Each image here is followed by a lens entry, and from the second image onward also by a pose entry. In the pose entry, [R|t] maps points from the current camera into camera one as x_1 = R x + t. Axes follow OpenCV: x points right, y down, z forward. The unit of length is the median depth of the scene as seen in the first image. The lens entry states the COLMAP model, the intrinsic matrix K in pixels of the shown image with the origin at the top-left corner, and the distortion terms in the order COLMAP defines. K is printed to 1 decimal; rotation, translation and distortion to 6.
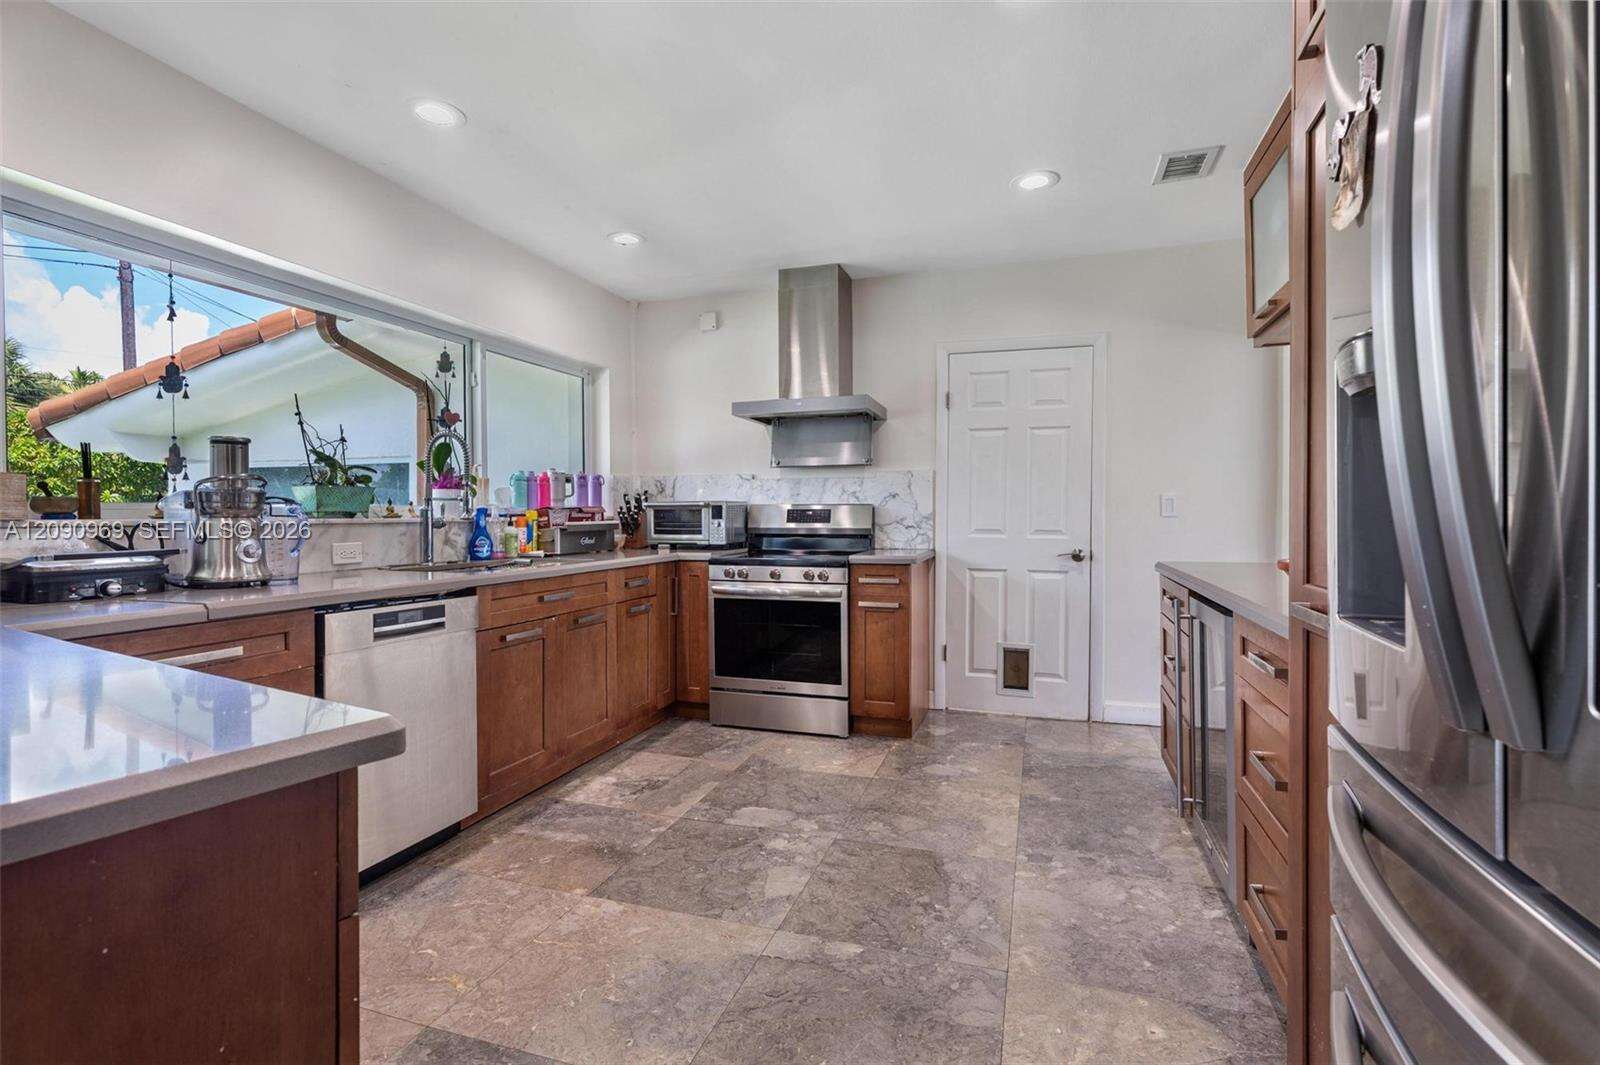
lens RADIAL K [[737.6, 0, 794.4], [0, 737.6, 512.3], [0, 0, 1]] dist [-0.003074, -0.005959]
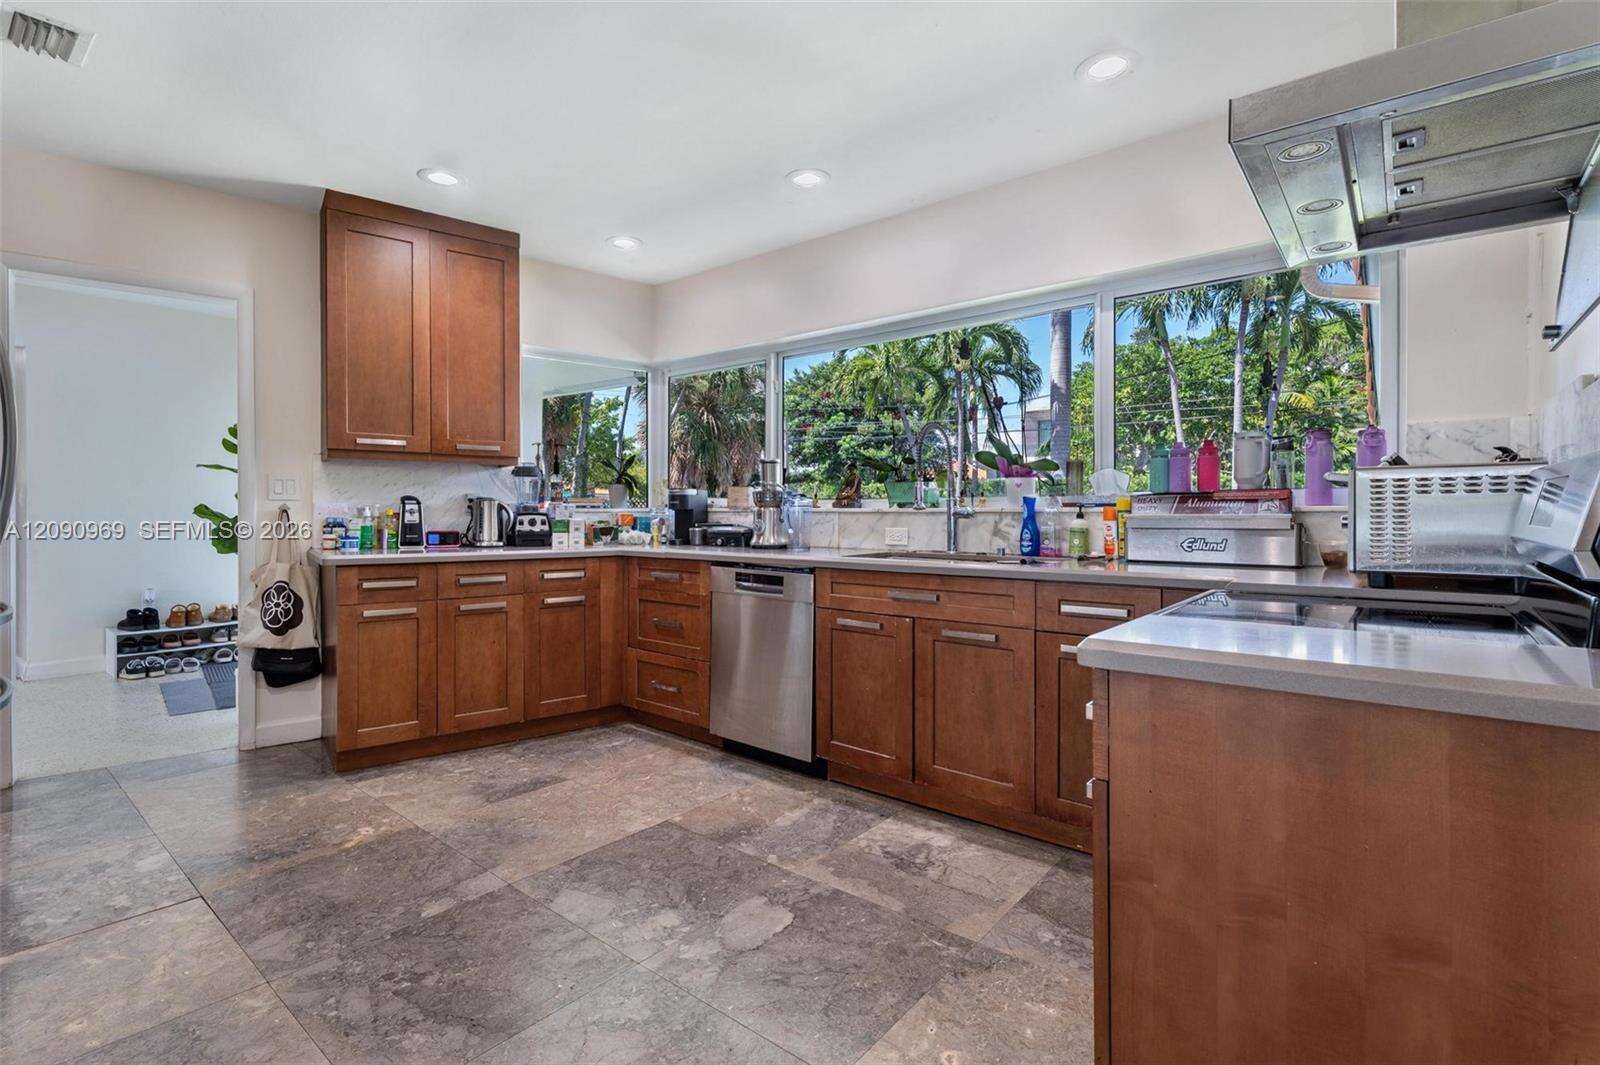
lens RADIAL K [[737.6, 0, 794.4], [0, 737.6, 512.3], [0, 0, 1]] dist [-0.003074, -0.005959]
pose [[-0.360267, -0.001648, -0.932848, 0.649030], [0.000439, 0.999998, -0.001936, 0.018674], [0.932849, -0.001107, -0.360265, 1.385586]]
